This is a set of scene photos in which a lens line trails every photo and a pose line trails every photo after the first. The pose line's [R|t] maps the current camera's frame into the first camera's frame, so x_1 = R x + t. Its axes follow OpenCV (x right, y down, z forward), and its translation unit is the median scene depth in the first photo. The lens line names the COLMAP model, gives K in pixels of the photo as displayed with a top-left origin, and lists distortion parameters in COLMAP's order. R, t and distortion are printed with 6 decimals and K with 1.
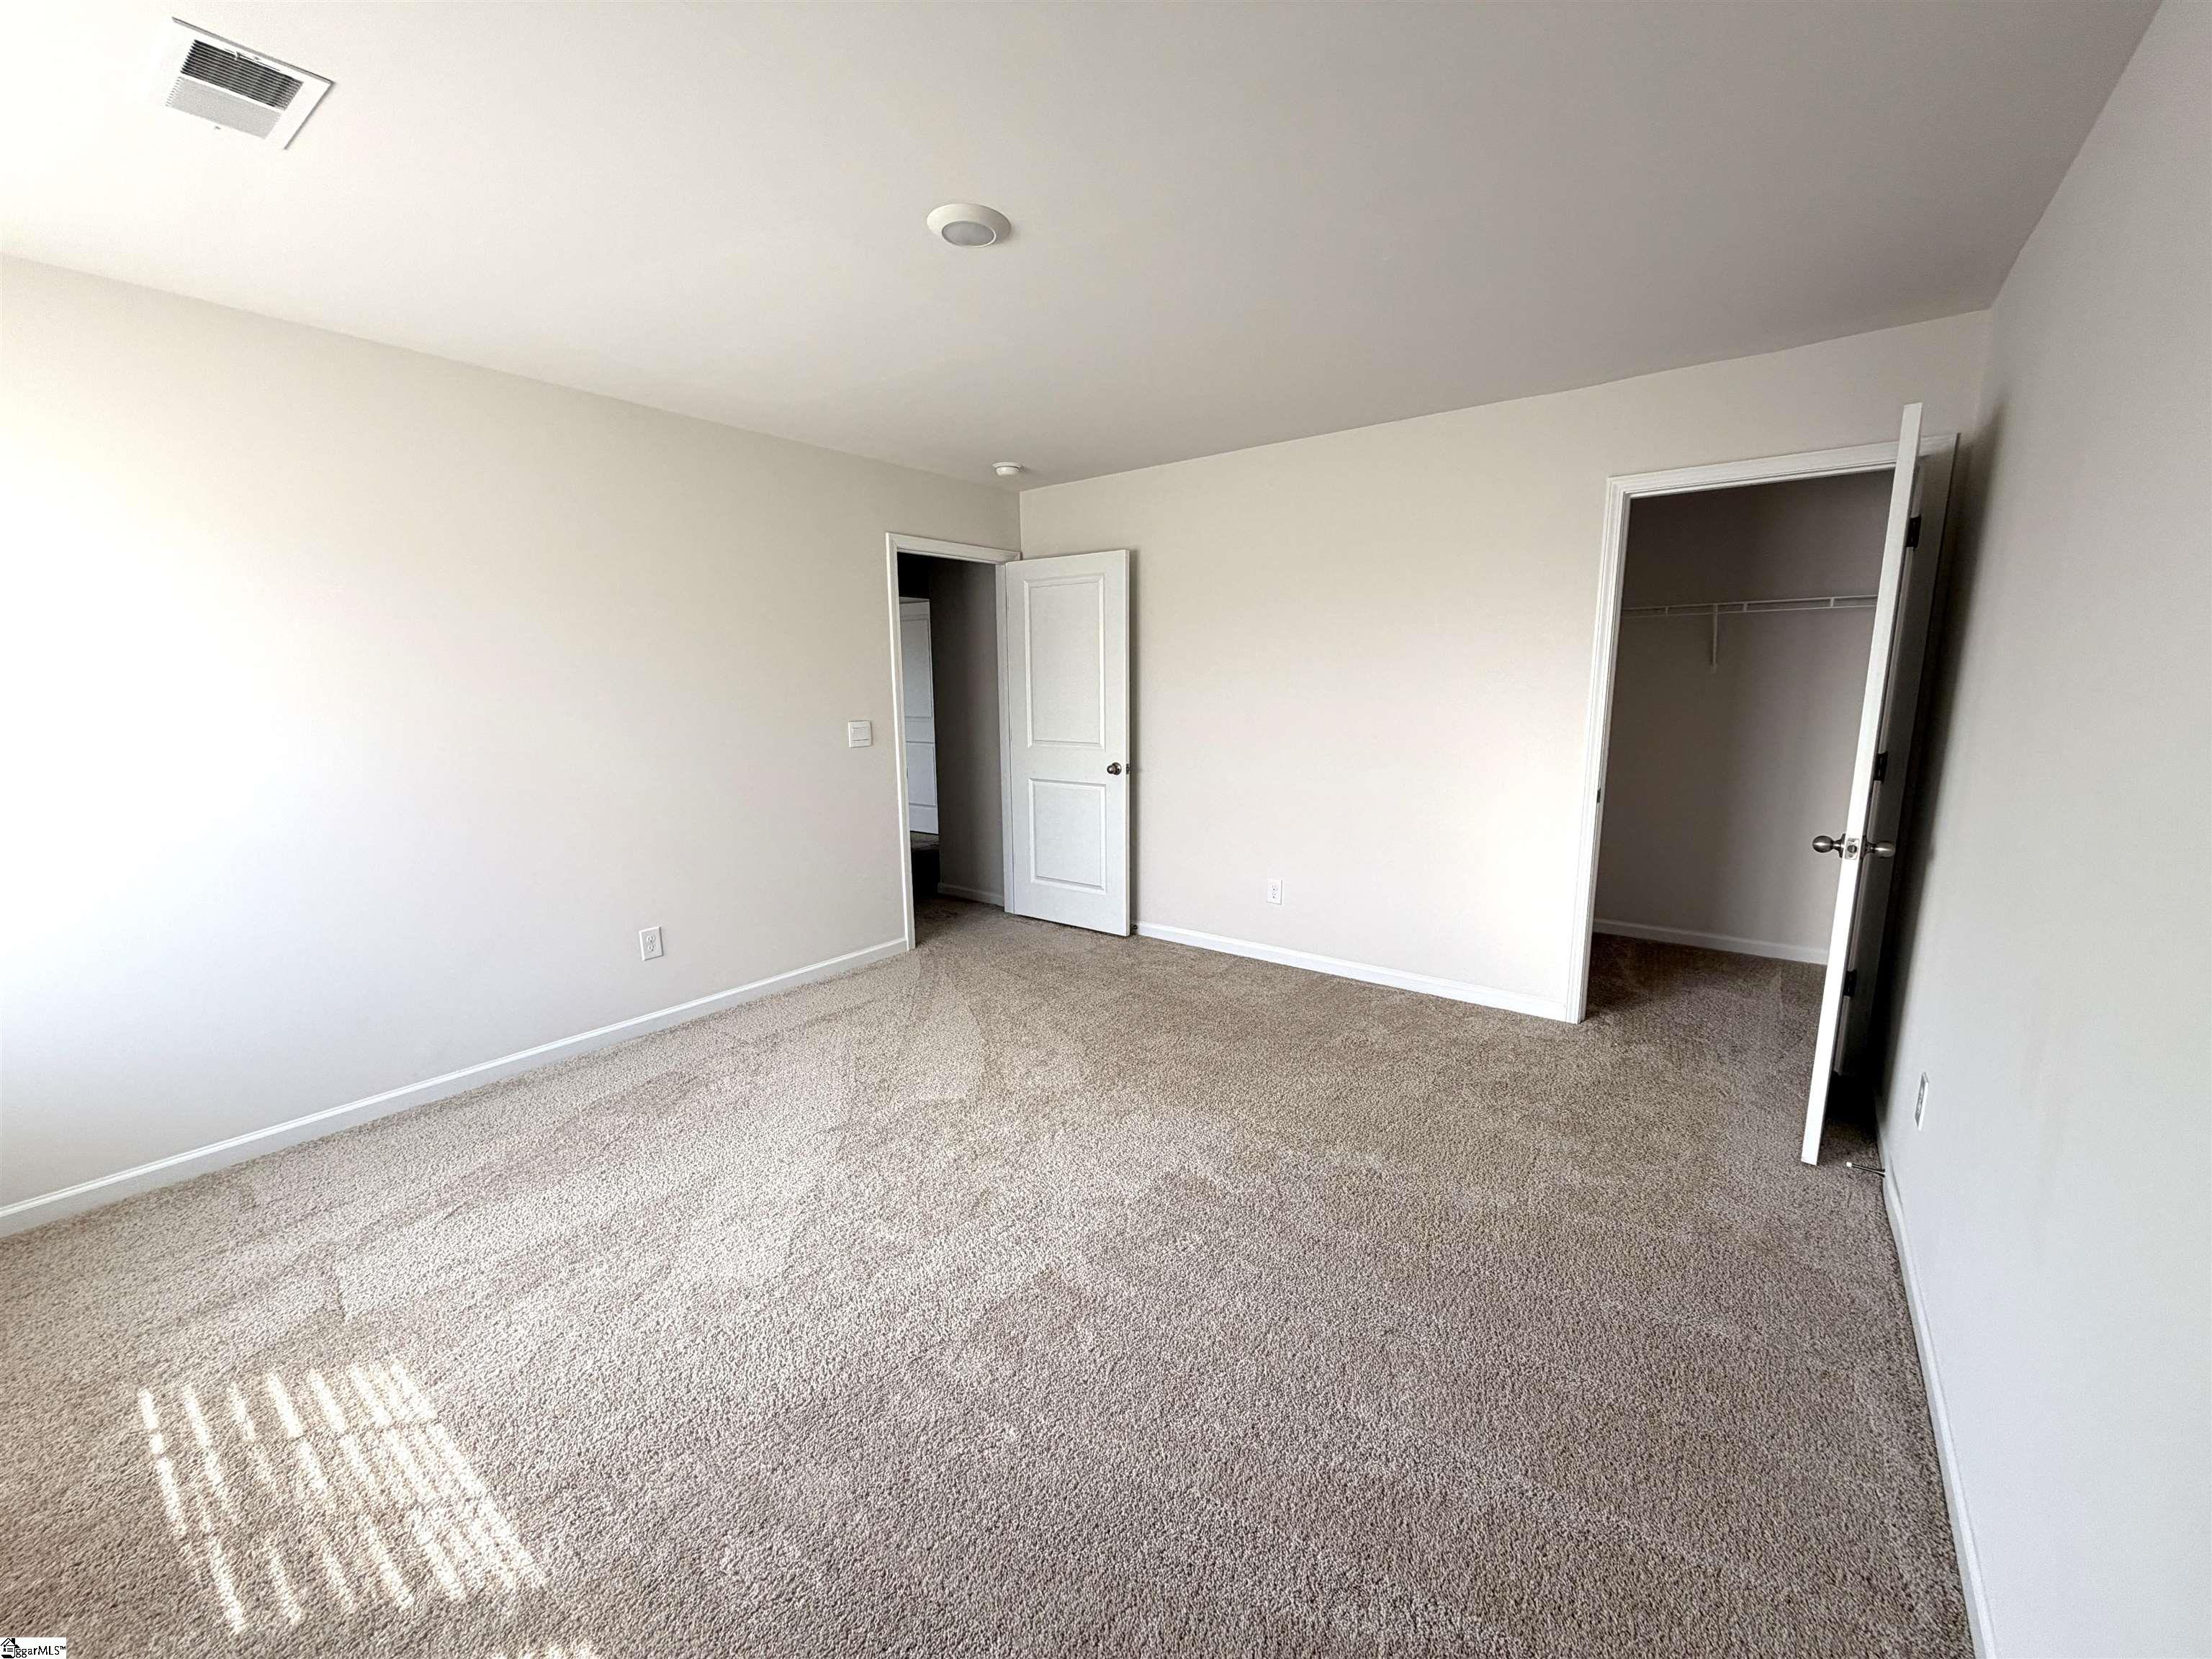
lens RADIAL K [[882.2, 0, 1100.1], [0, 882.2, 828.5], [0, 0, 1]] dist [0.000298, 0.000185]
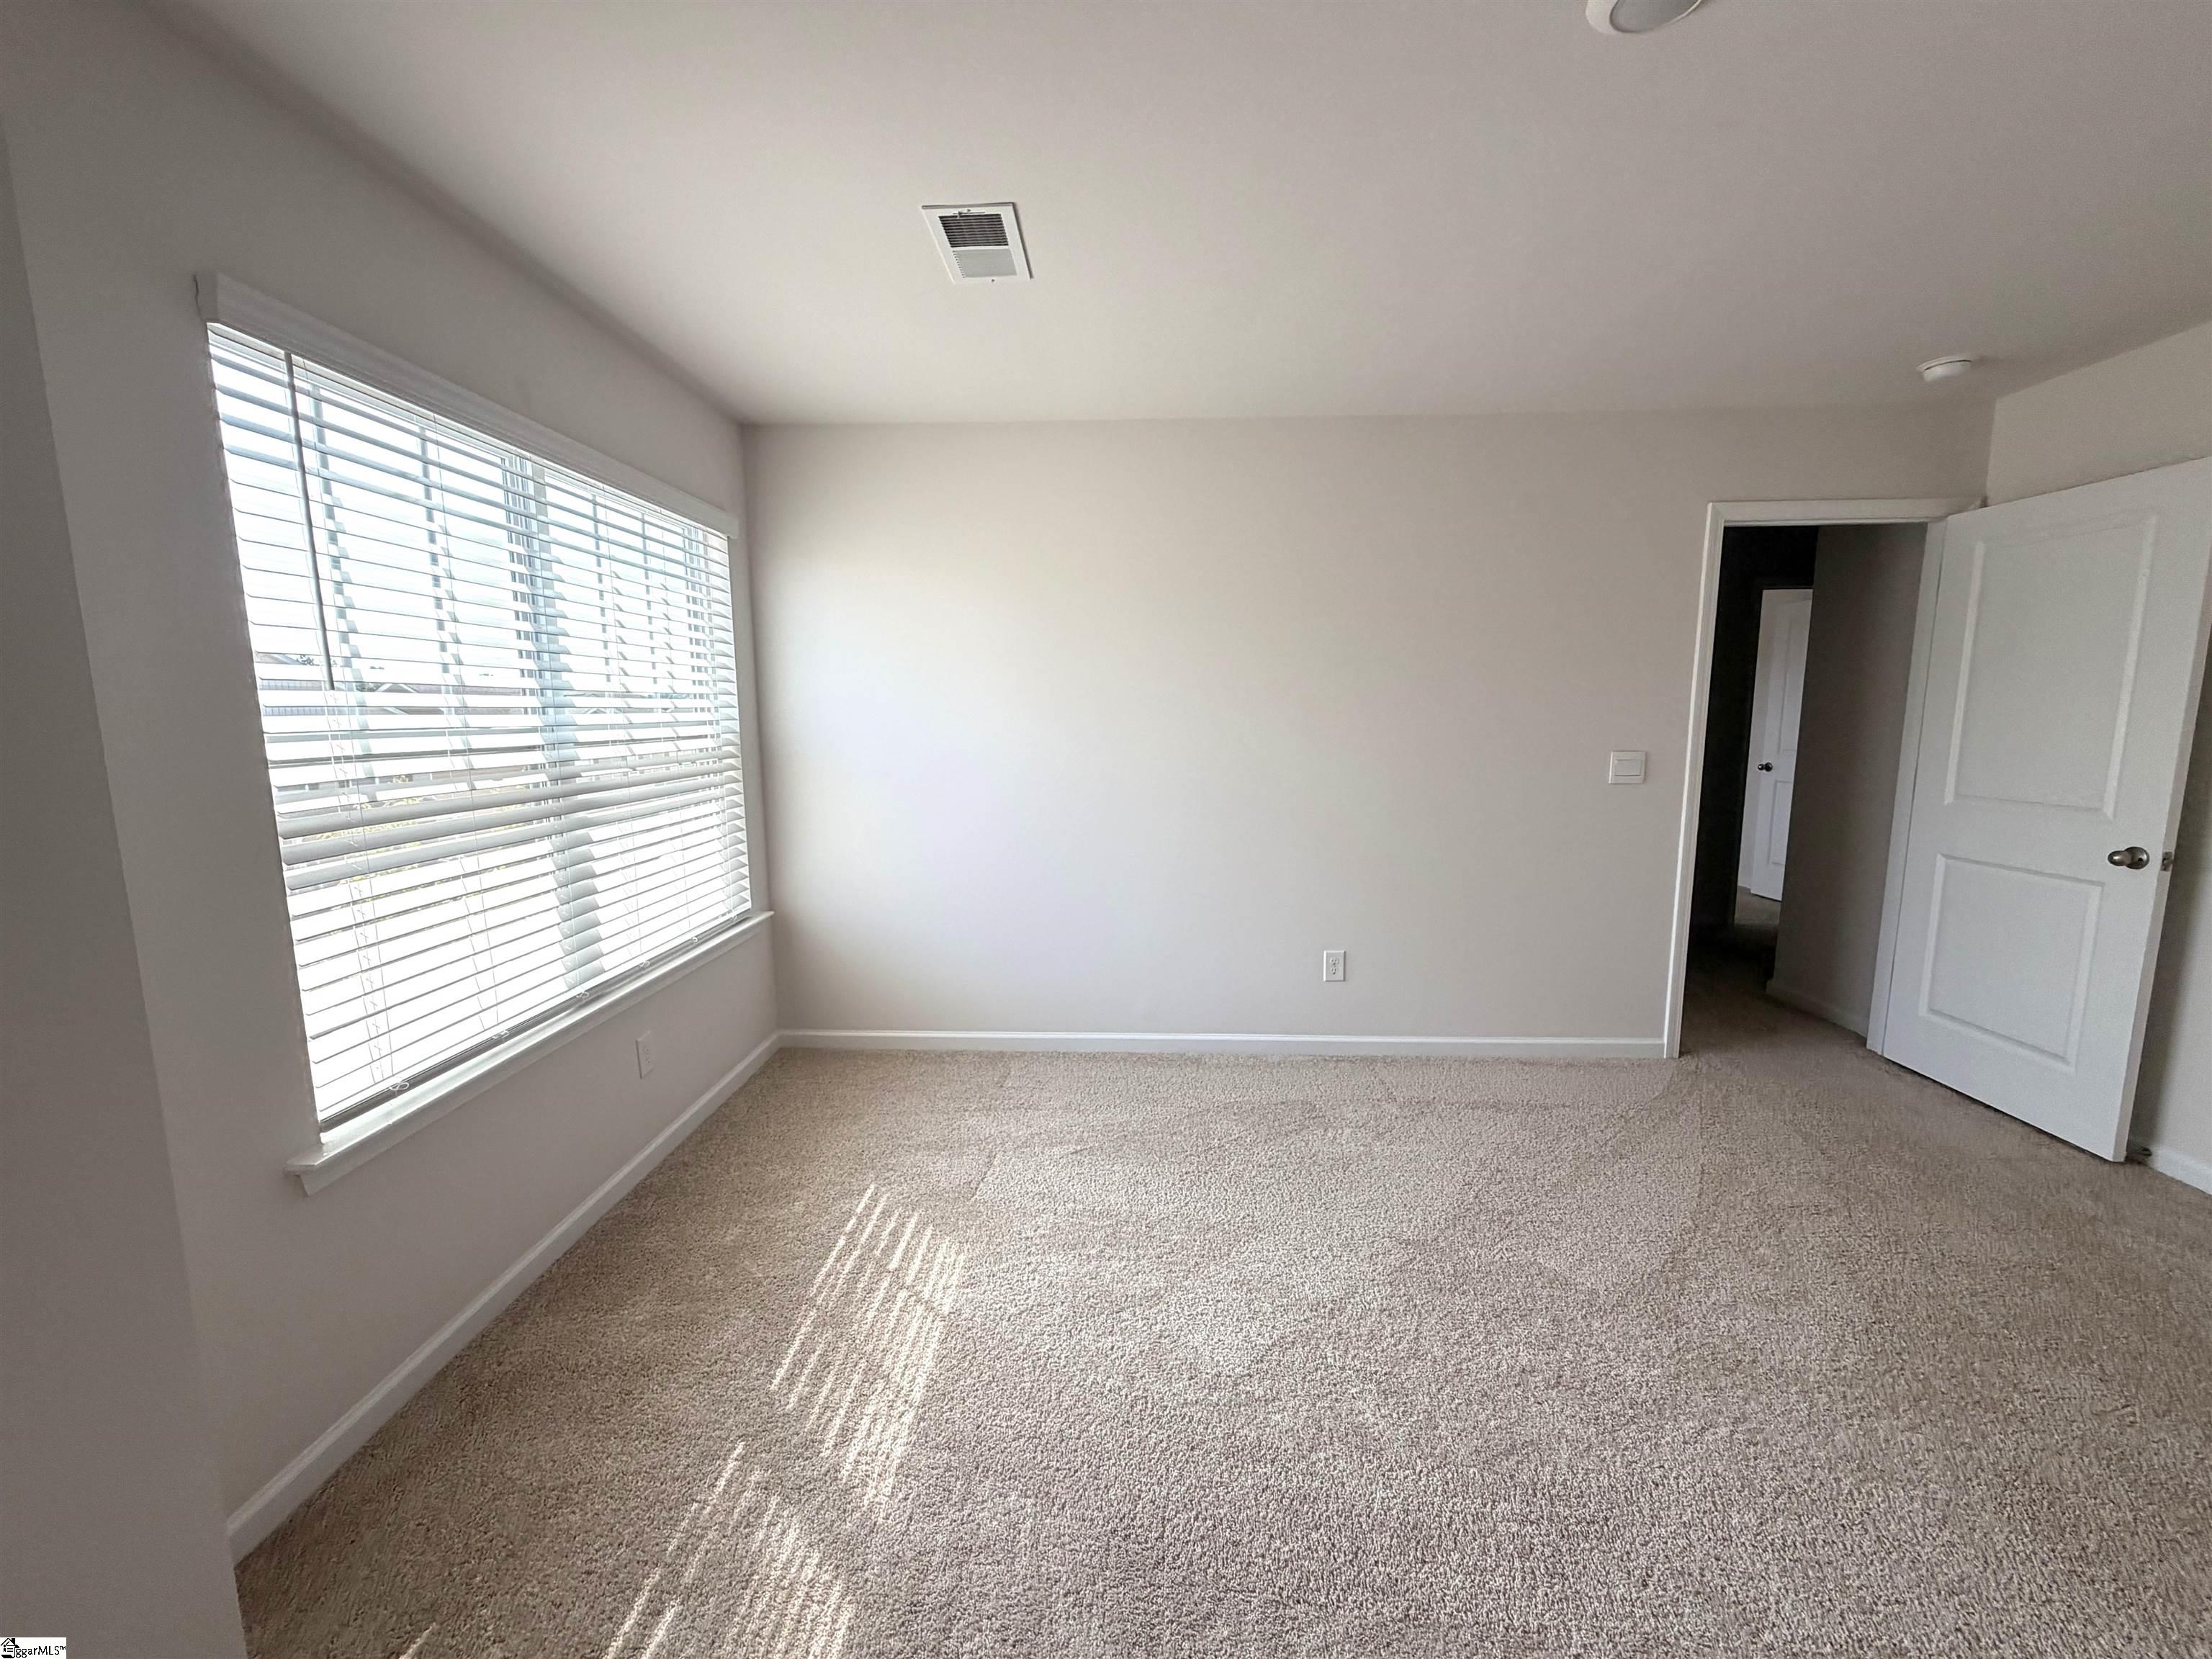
lens RADIAL K [[882.2, 0, 1100.1], [0, 882.2, 828.5], [0, 0, 1]] dist [0.000298, 0.000185]
pose [[0.574203, 0.114951, -0.810603, 0.118589], [-0.136393, 0.989689, 0.043731, -0.028241], [0.807272, 0.085450, 0.583961, 0.197838]]
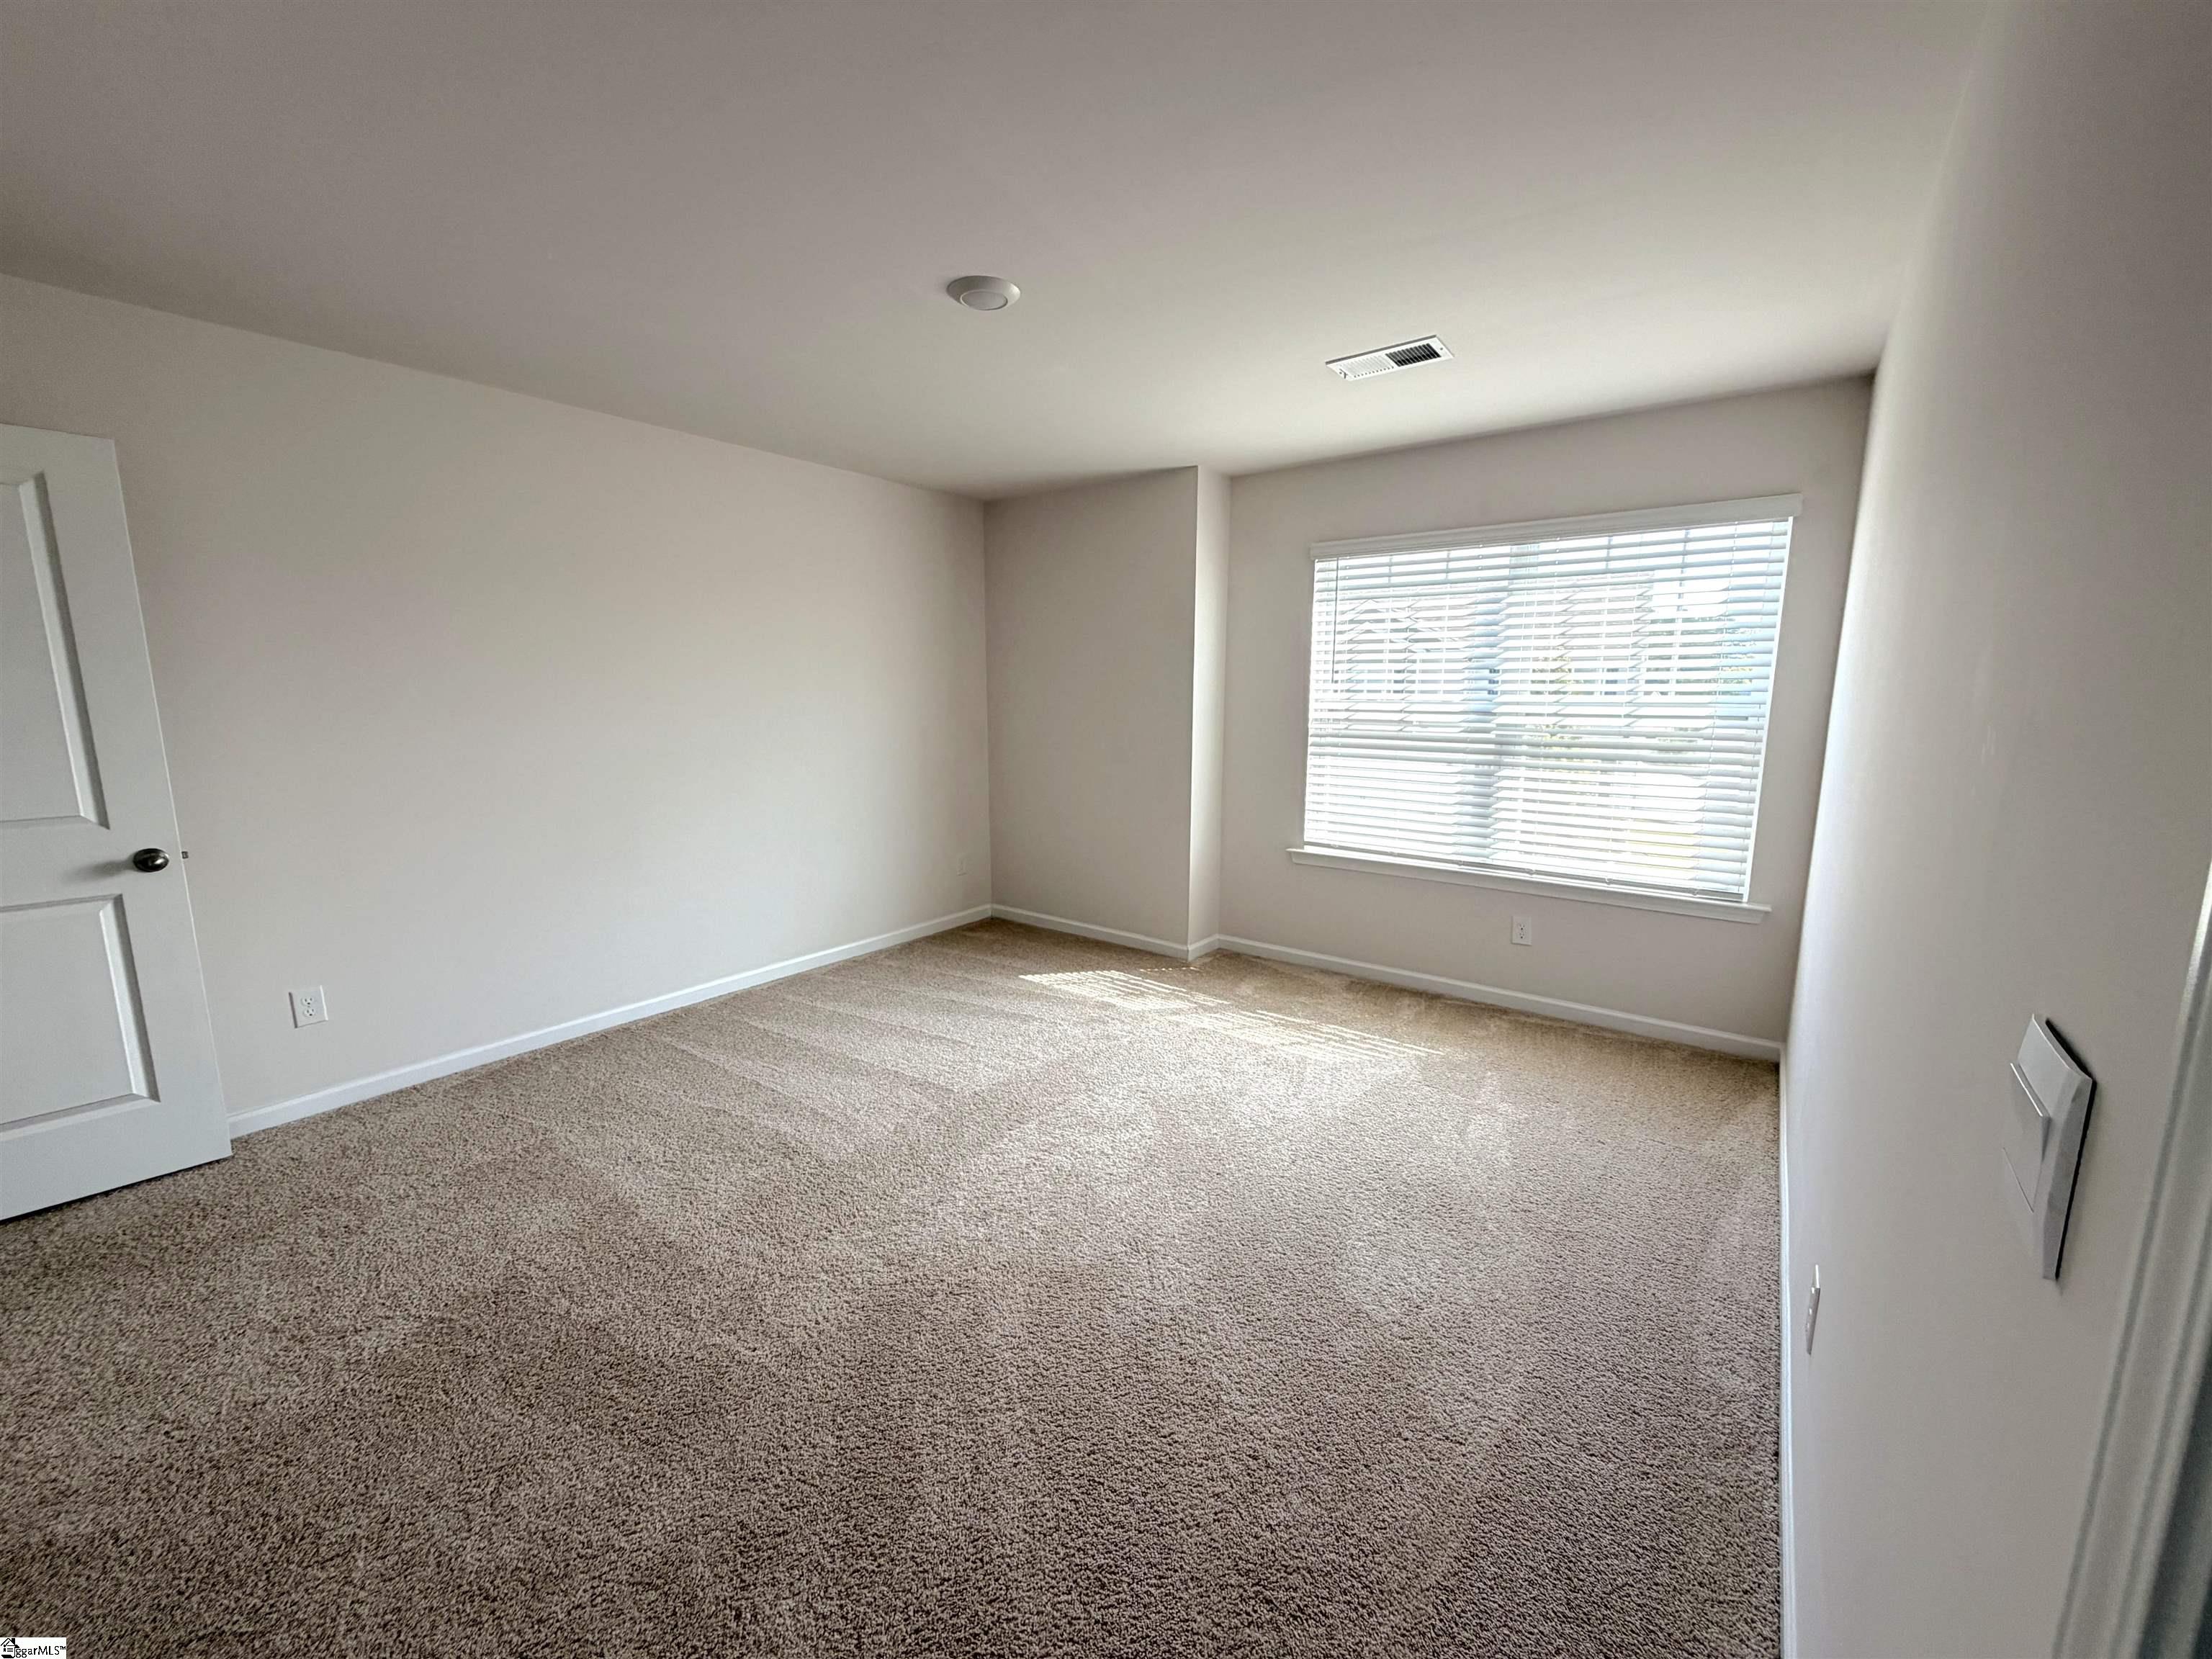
lens RADIAL K [[882.2, 0, 1100.1], [0, 882.2, 828.5], [0, 0, 1]] dist [0.000298, 0.000185]
pose [[-0.999962, 0.008751, 0.000195, -0.164380], [0.008340, 0.945826, 0.324566, -0.224398], [0.002656, 0.324555, -0.945863, 1.300236]]
